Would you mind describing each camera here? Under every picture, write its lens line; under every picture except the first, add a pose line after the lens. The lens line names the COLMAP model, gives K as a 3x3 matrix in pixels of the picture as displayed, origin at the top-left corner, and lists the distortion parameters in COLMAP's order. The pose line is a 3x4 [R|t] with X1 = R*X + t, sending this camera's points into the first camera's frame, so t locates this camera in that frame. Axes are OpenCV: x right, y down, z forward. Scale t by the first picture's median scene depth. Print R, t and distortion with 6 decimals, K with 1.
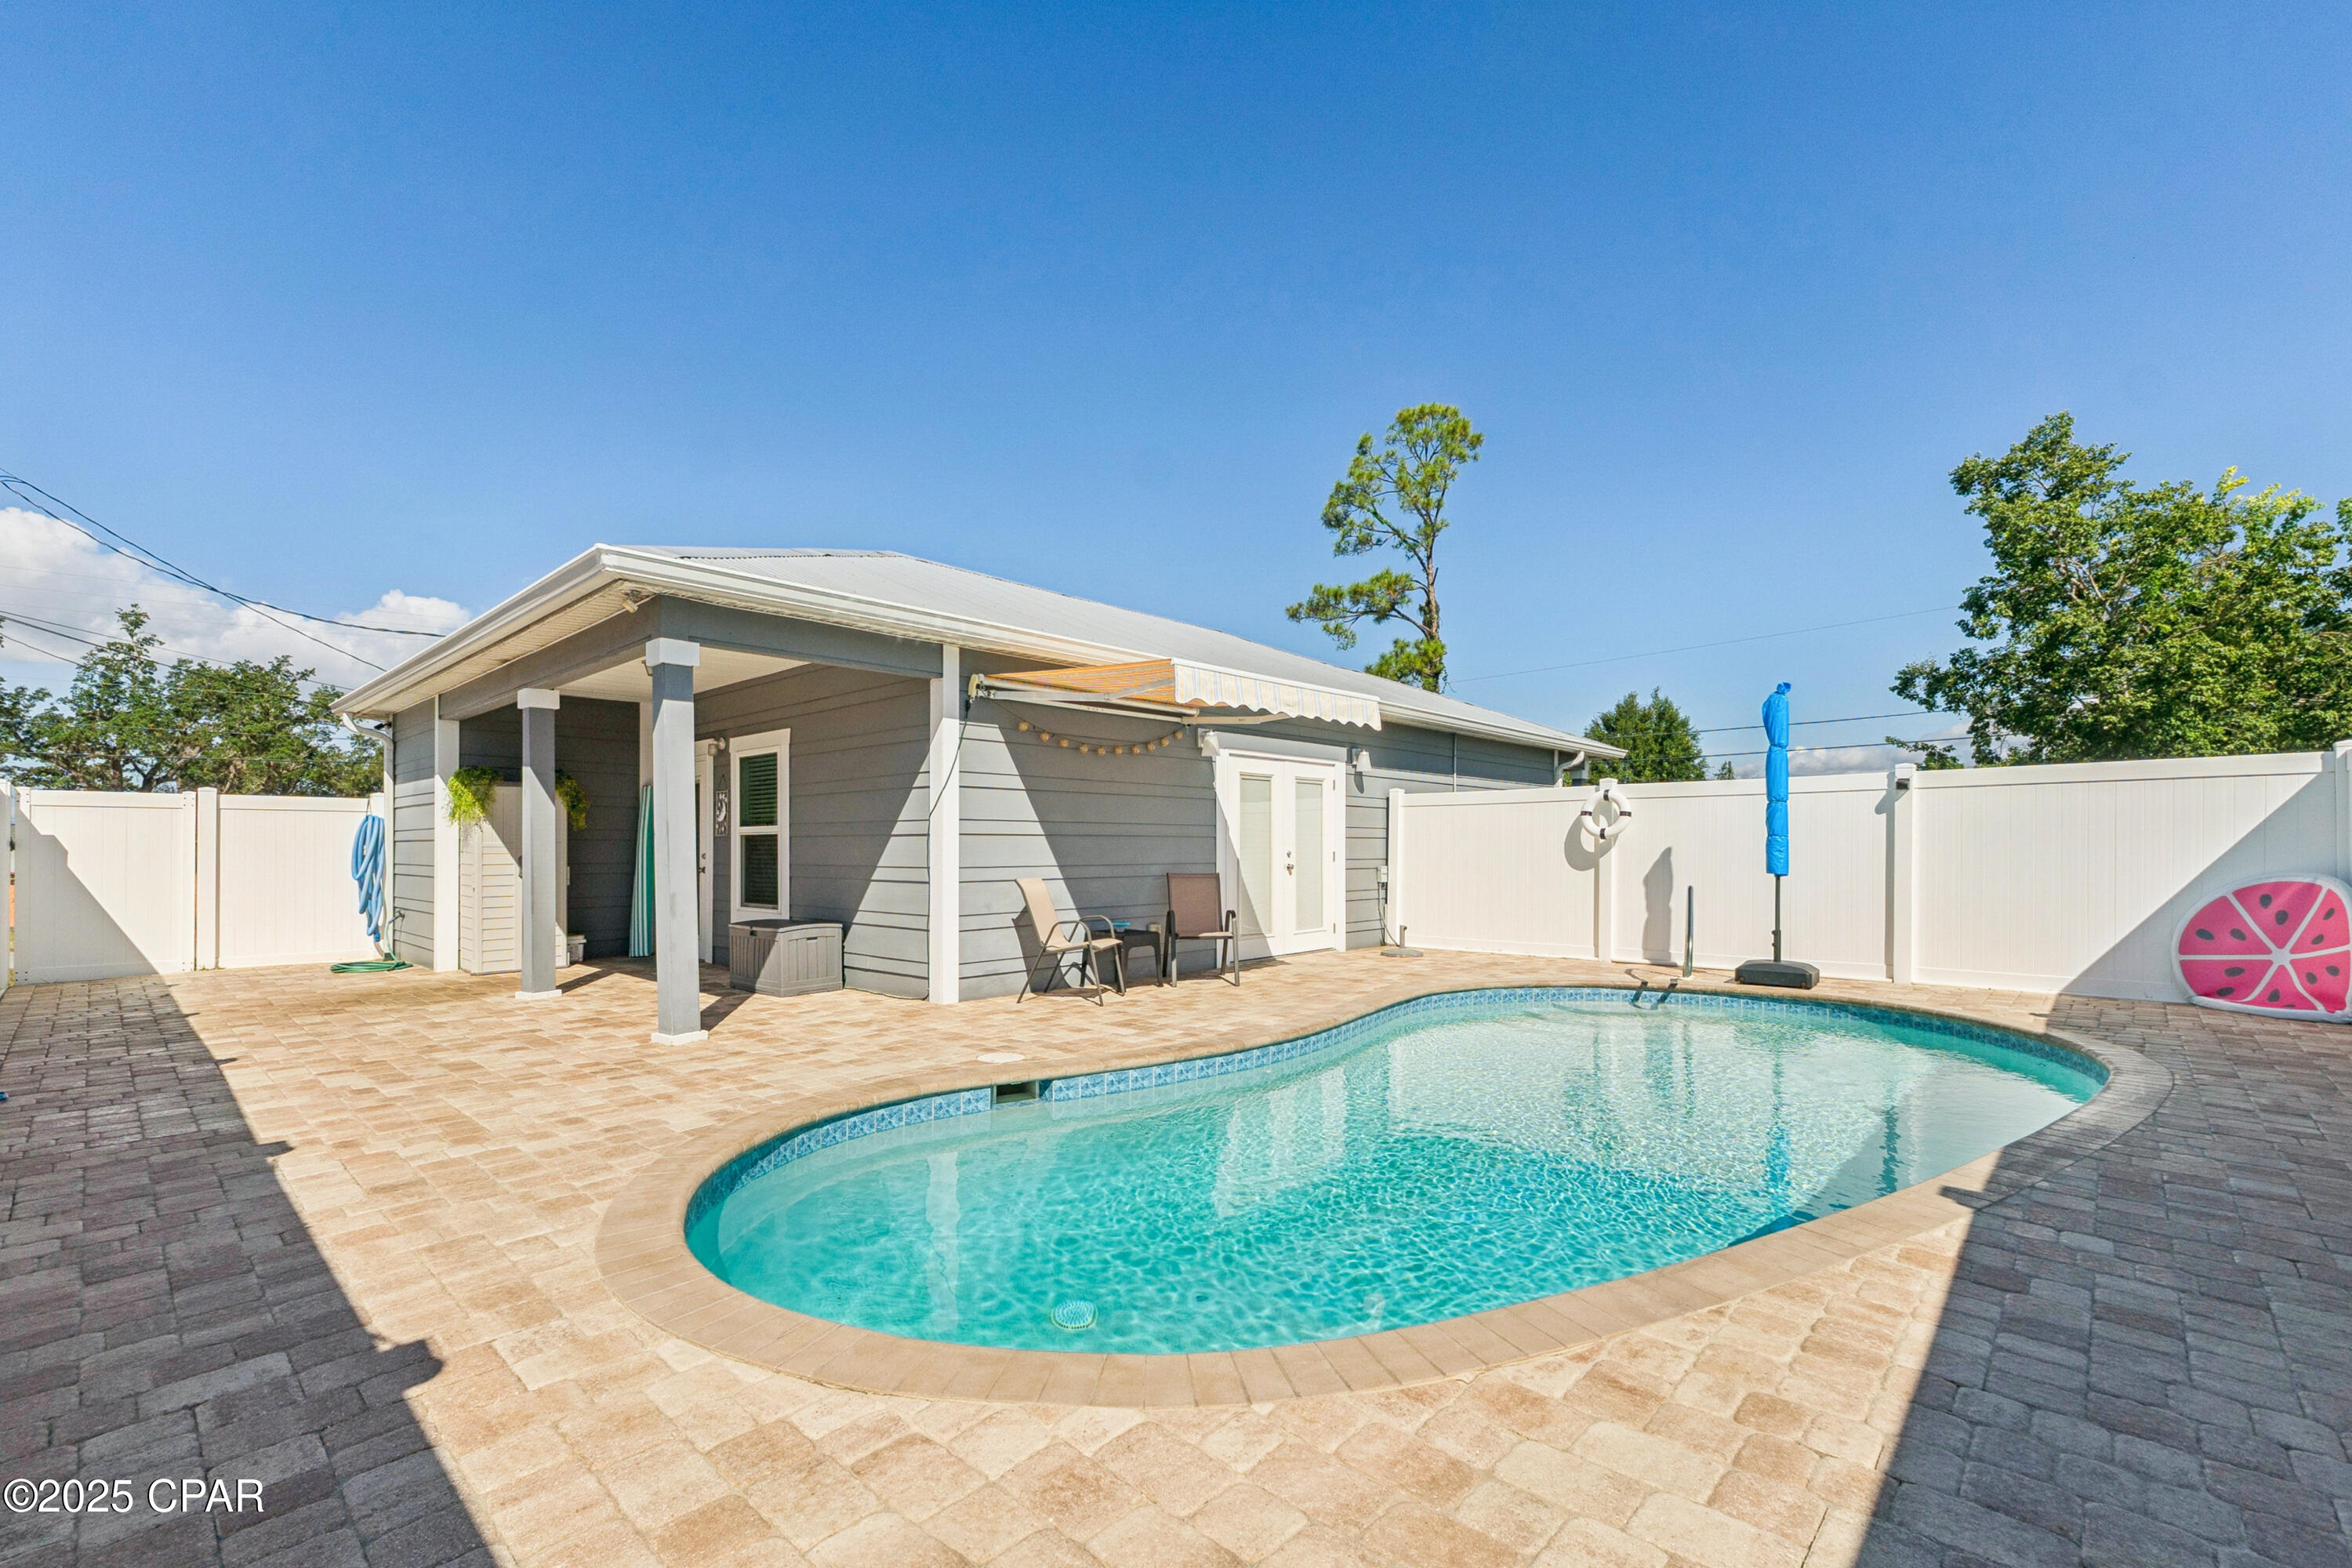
lens RADIAL K [[995.9, 0, 1190.3], [0, 995.9, 844.4], [0, 0, 1]] dist [0.004930, -0.000165]
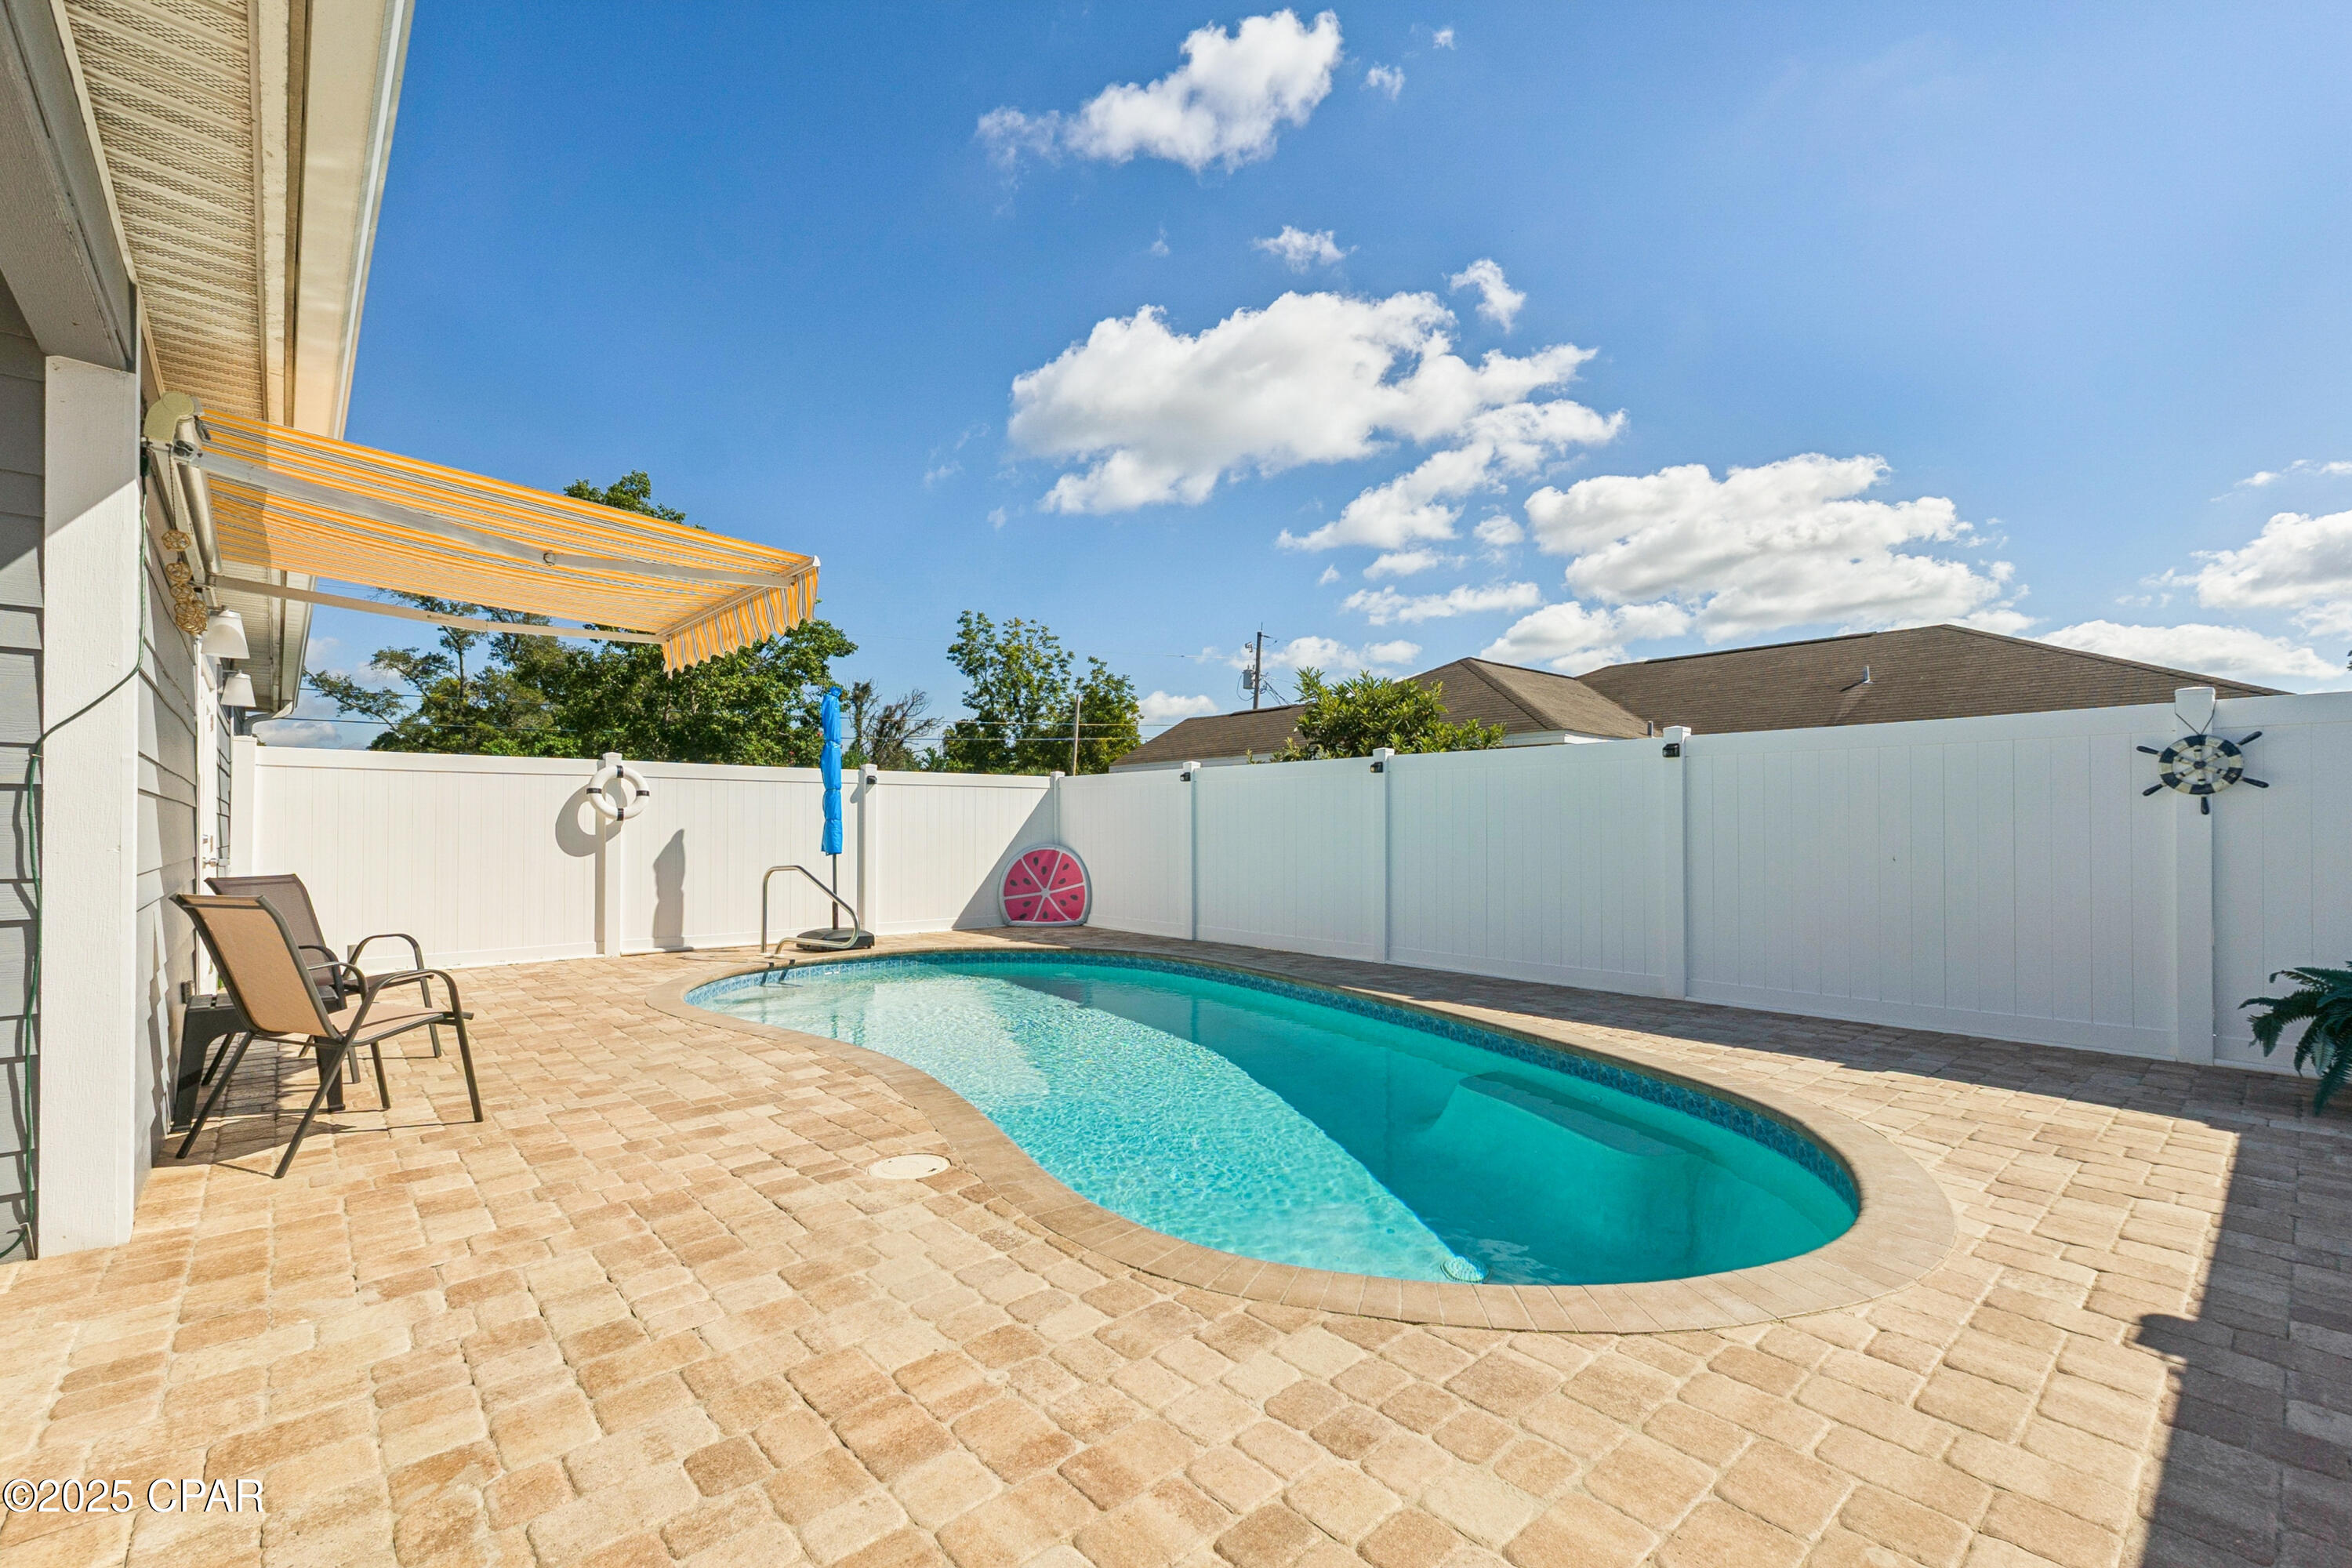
lens RADIAL K [[995.9, 0, 1145.2], [0, 995.9, 831.6], [0, 0, 1]] dist [0.004930, -0.000165]
pose [[0.120594, 0.000947, 0.992701, -0.653716], [-0.003799, 0.999993, -0.000492, 0.005659], [-0.992695, -0.003712, 0.120597, 0.652048]]
